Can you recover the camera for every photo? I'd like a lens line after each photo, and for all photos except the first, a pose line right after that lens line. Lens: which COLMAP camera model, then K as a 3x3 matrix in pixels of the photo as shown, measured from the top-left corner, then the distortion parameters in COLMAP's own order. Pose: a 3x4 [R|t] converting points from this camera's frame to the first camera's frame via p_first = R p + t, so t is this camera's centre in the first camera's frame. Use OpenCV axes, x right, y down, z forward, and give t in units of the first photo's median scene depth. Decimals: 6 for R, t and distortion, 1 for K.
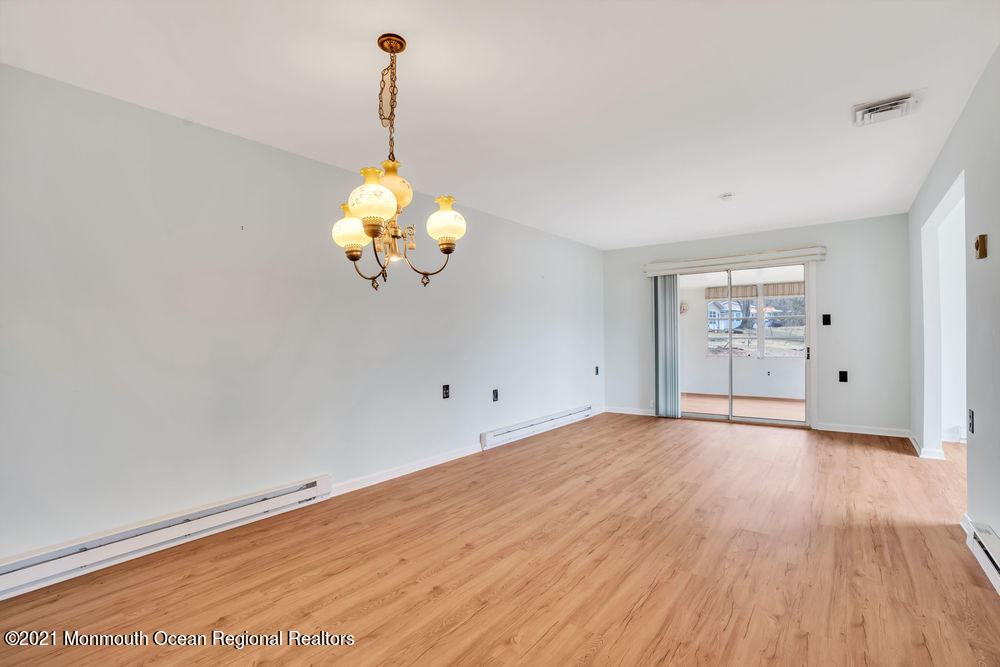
lens RADIAL K [[463.9, 0, 505.4], [0, 463.9, 335.7], [0, 0, 1]] dist [-0.074674, 0.030364]
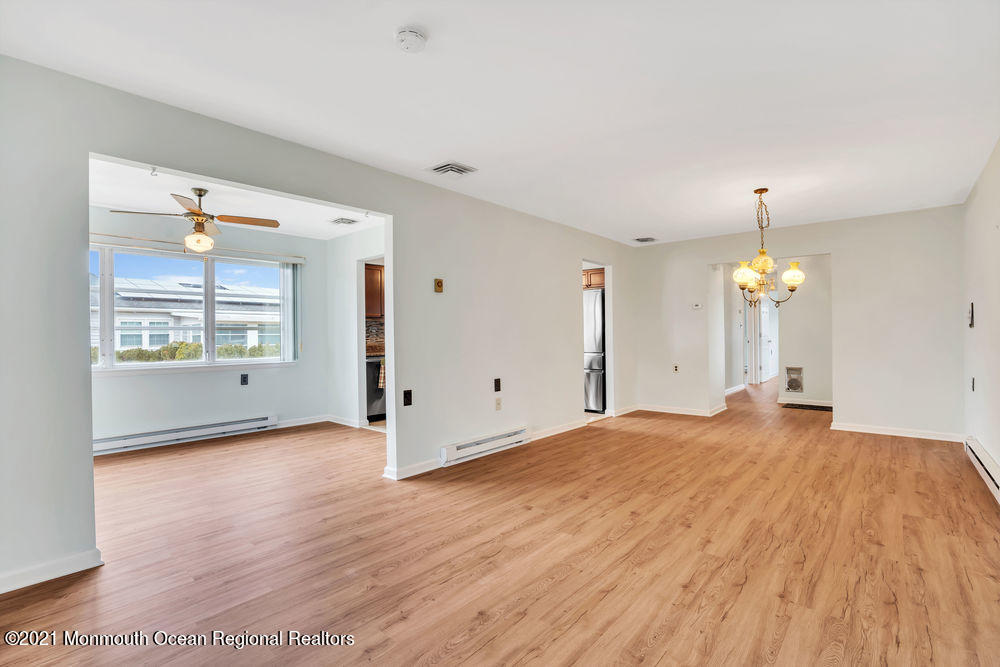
lens RADIAL K [[463.9, 0, 505.4], [0, 463.9, 335.7], [0, 0, 1]] dist [-0.074674, 0.030364]
pose [[-0.997698, 0.022511, 0.063962, 0.481603], [0.022503, 0.999746, -0.000841, -0.000467], [-0.063965, 0.000601, -0.997952, 1.878770]]
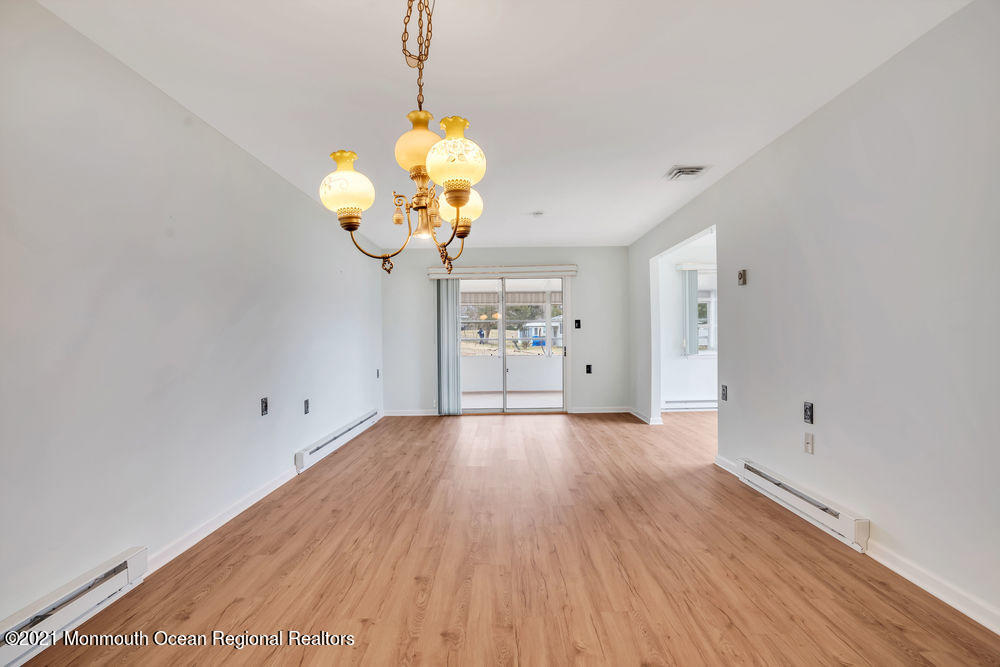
lens RADIAL K [[463.9, 0, 505.4], [0, 463.9, 335.7], [0, 0, 1]] dist [-0.074674, 0.030364]
pose [[0.792905, 0.002398, 0.609341, -0.363459], [0.001366, 0.999983, -0.005713, 0.005797], [-0.609344, 0.005362, 0.792888, 0.170212]]
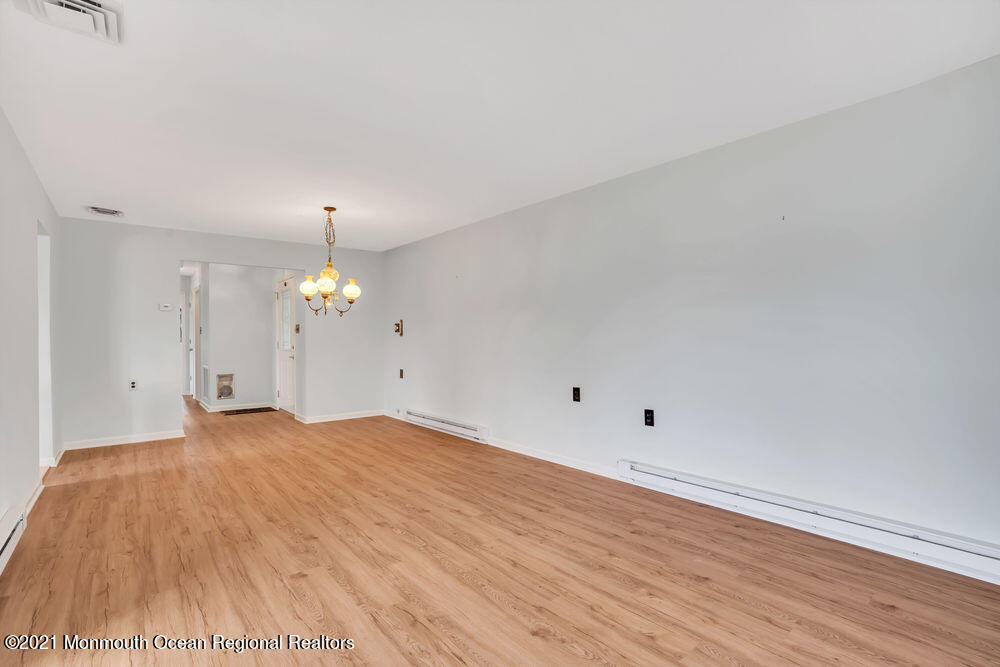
lens RADIAL K [[463.9, 0, 505.4], [0, 463.9, 335.7], [0, 0, 1]] dist [-0.074674, 0.030364]
pose [[-0.215893, 0.012504, -0.976337, 1.078752], [0.010698, 0.999888, 0.010440, -0.012556], [0.976358, -0.008190, -0.216003, 1.400080]]
